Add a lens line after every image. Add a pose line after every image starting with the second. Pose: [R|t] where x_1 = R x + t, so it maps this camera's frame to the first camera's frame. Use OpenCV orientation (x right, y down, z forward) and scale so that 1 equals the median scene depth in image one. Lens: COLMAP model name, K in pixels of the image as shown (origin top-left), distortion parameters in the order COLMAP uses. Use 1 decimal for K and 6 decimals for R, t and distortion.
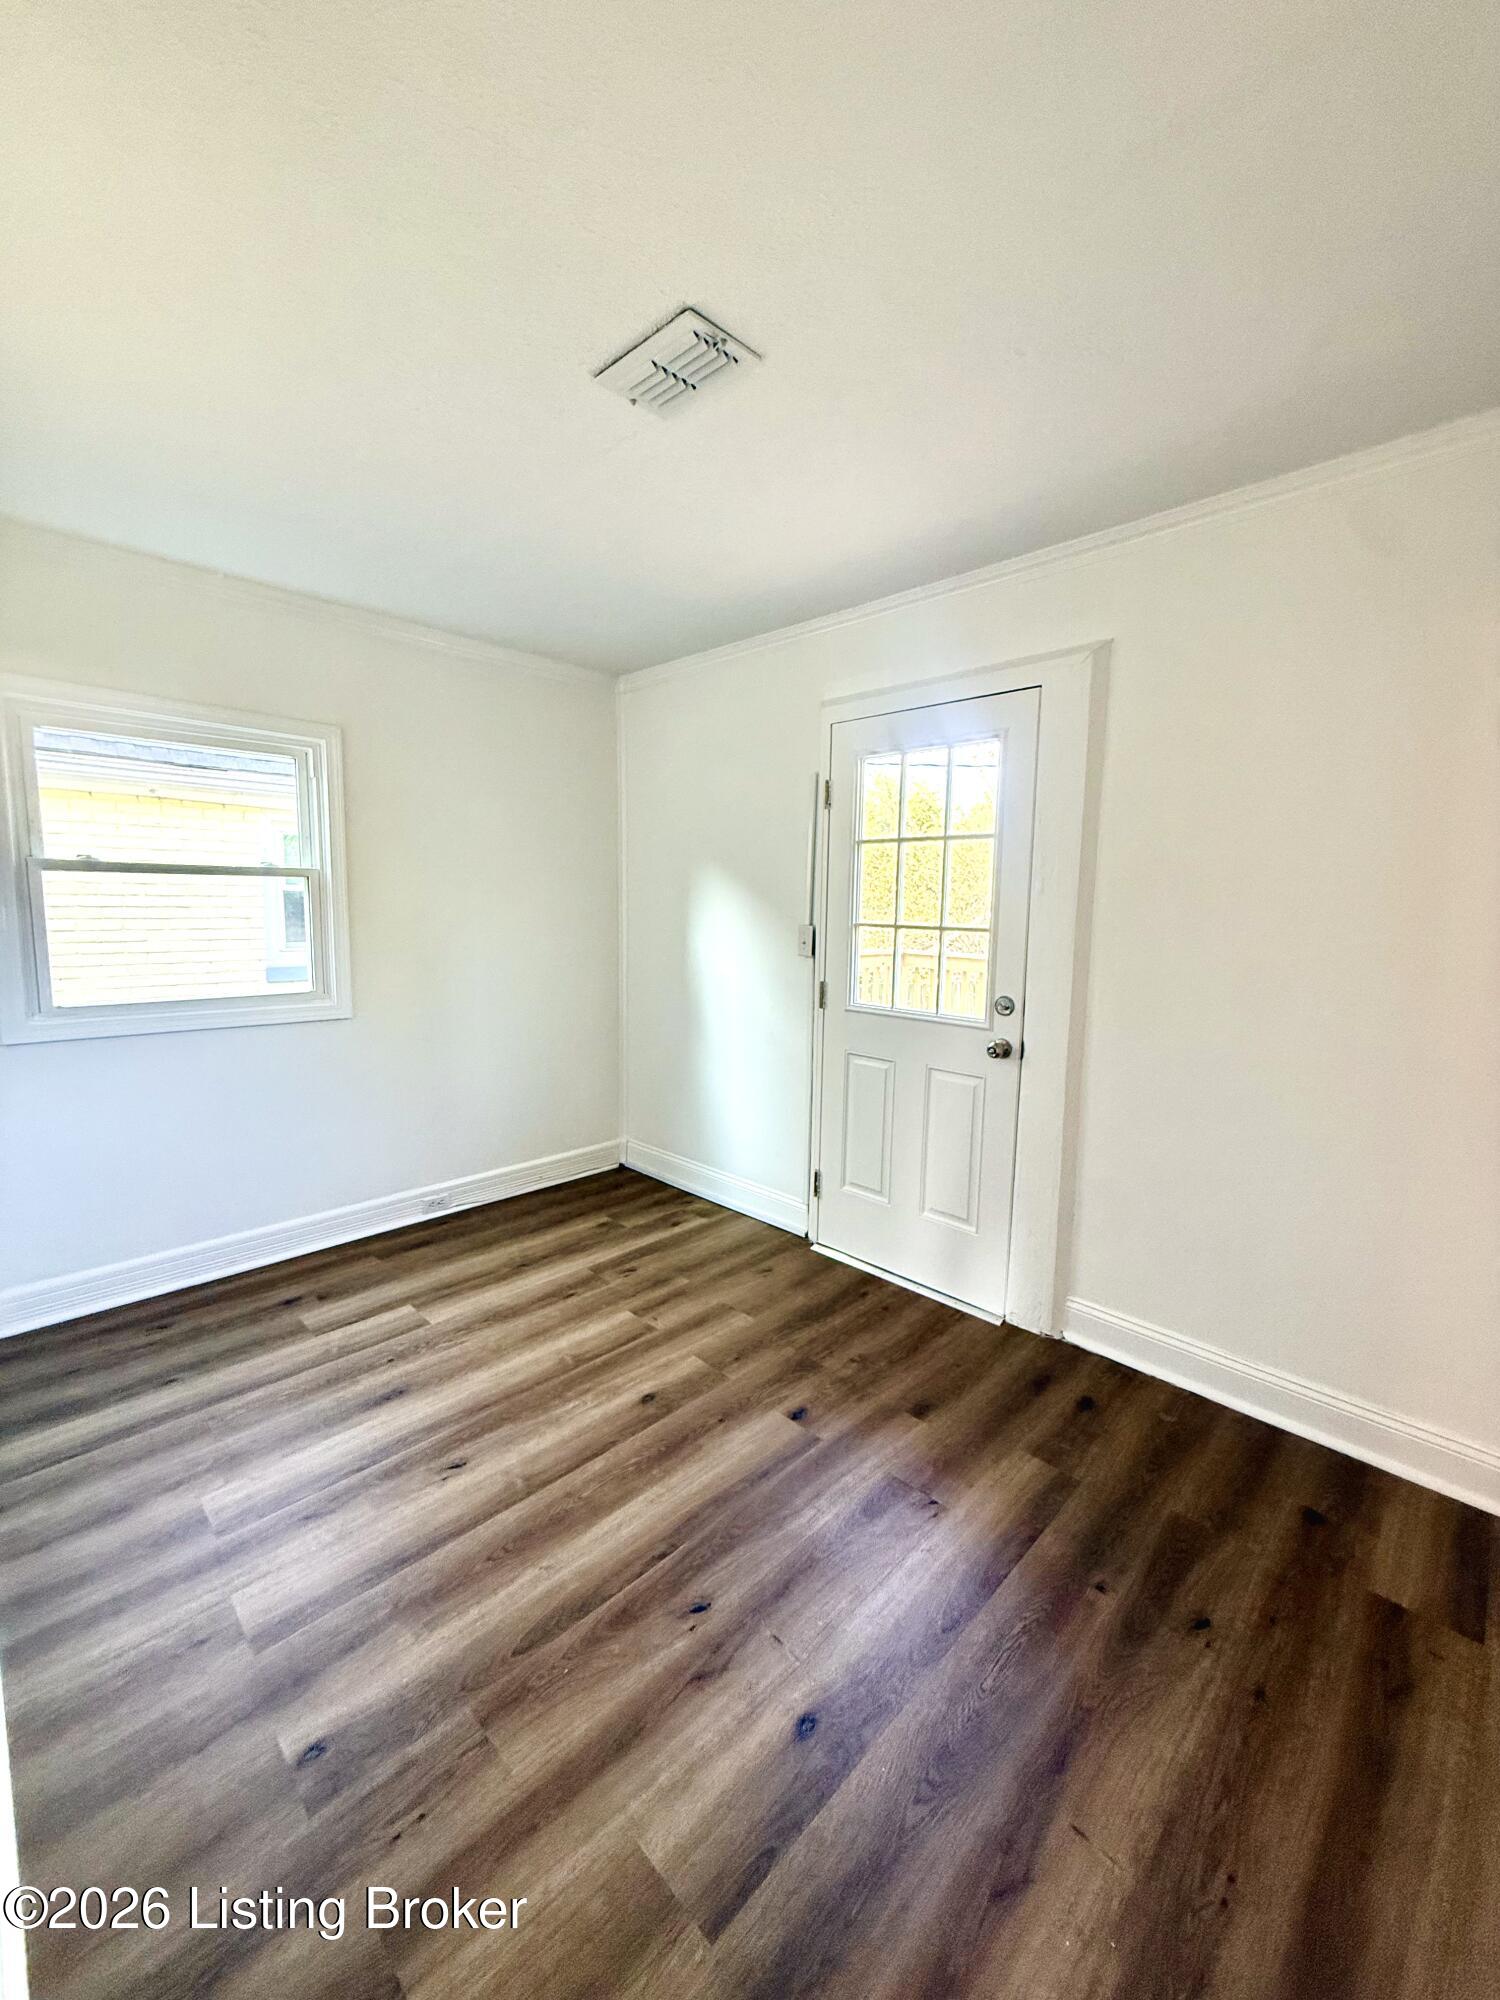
lens RADIAL K [[797.8, 0, 751.4], [0, 797.8, 984.9], [0, 0, 1]] dist [0.000114, 0.000019]
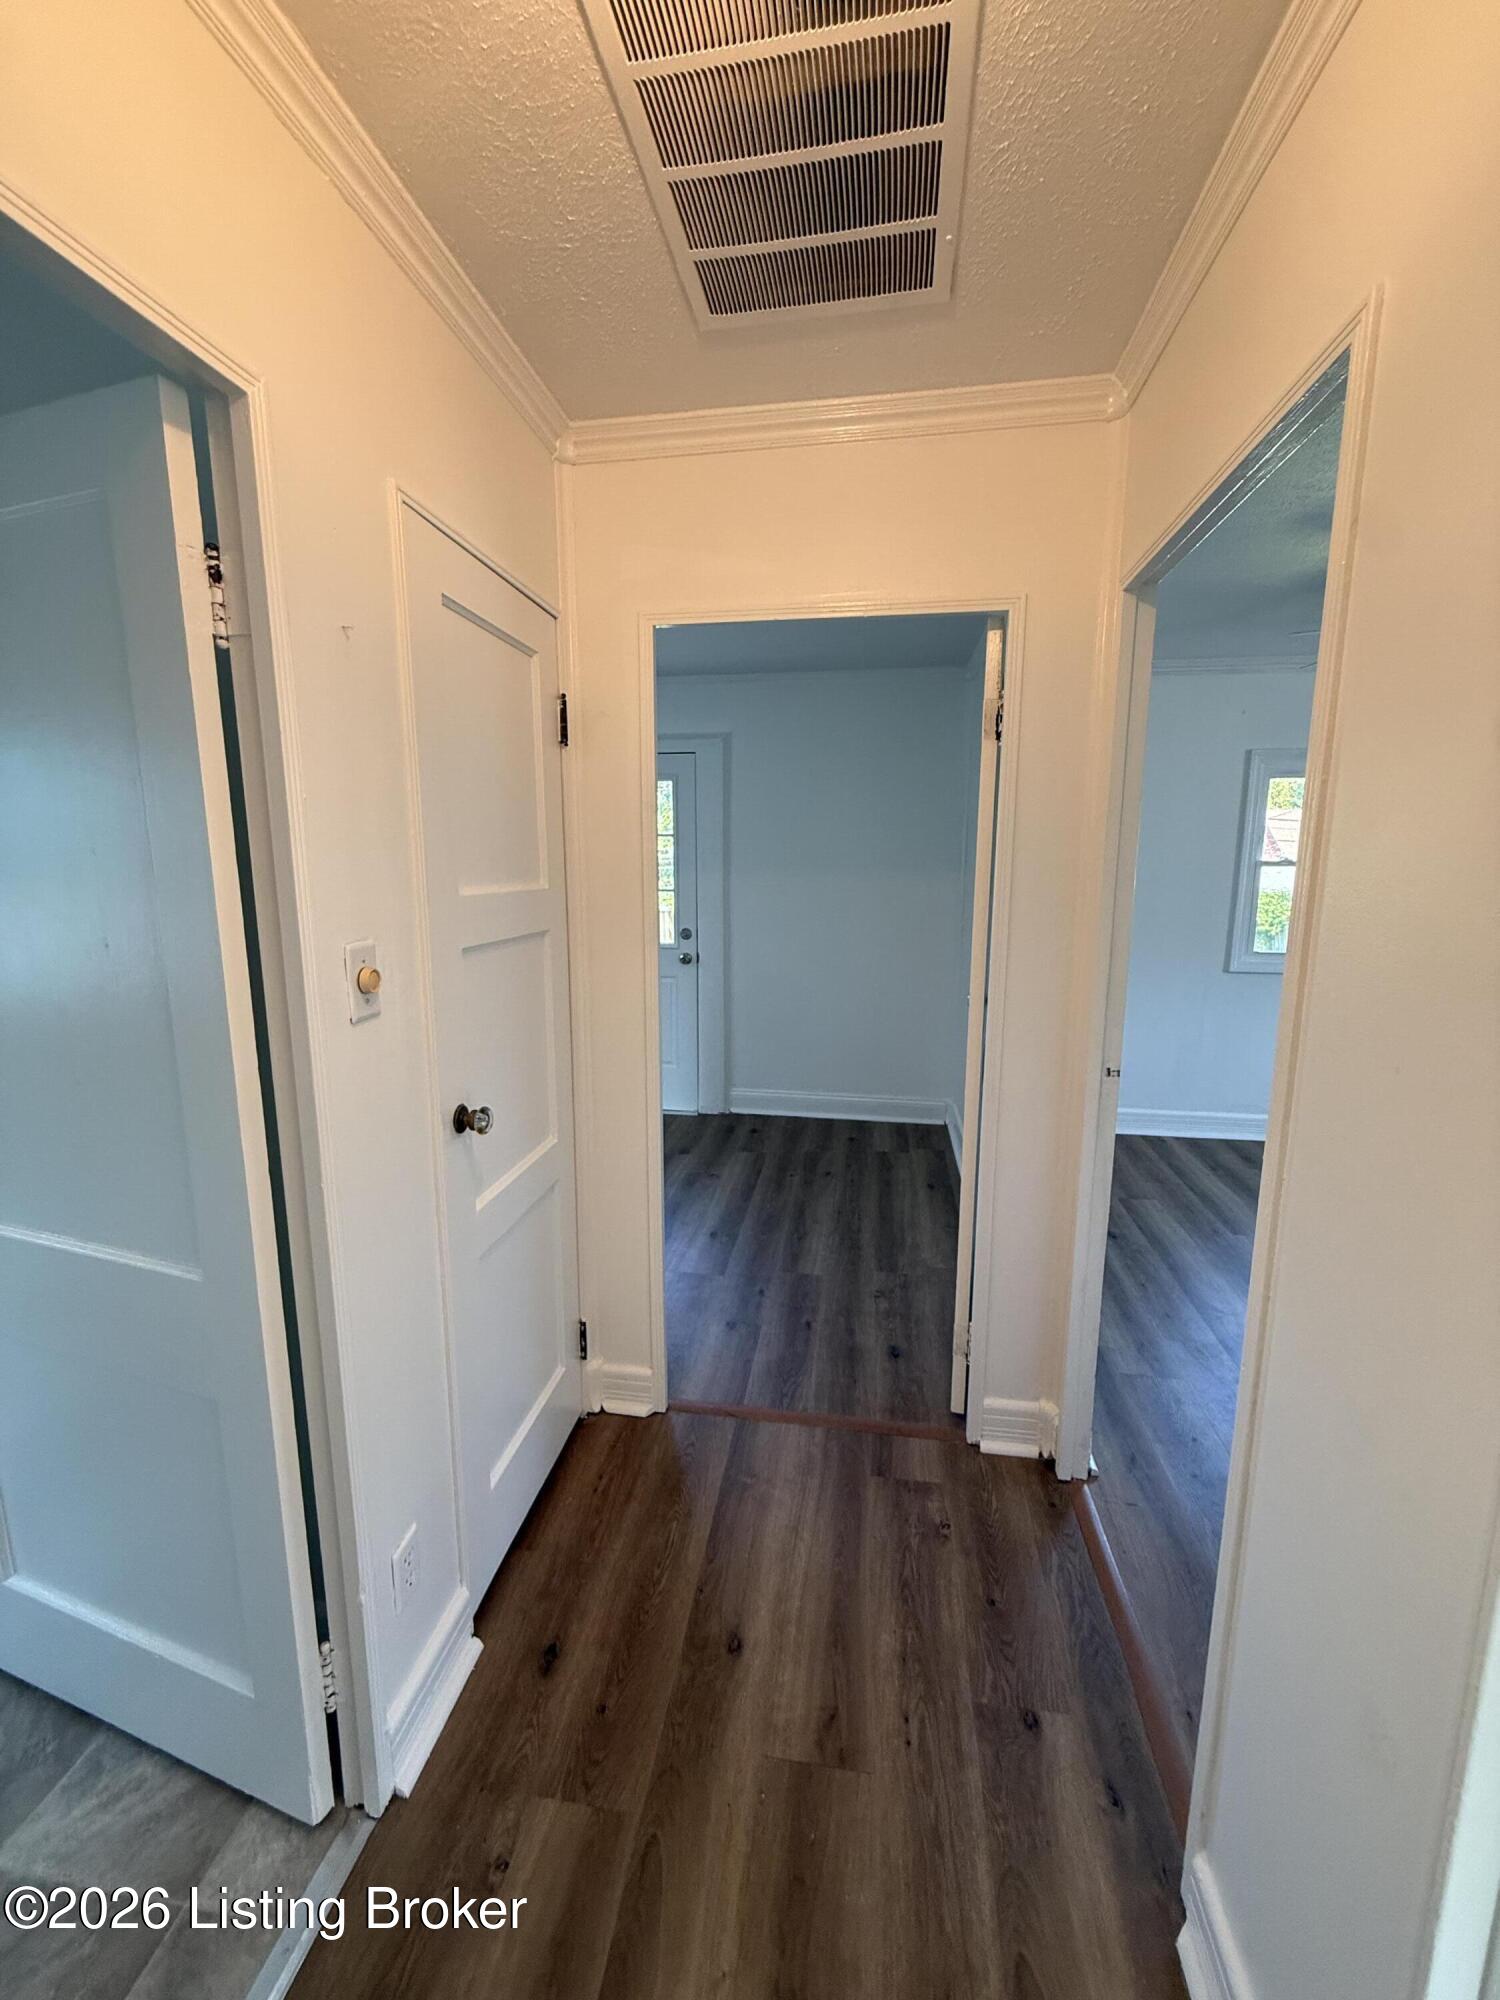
lens RADIAL K [[797.8, 0, 745.0], [0, 797.8, 998.0], [0, 0, 1]] dist [0.000114, 0.000019]
pose [[0.812907, -0.118182, 0.570277, -0.692428], [0.077092, 0.992413, 0.095773, 0.009788], [-0.577269, -0.033891, 0.815850, -0.589945]]
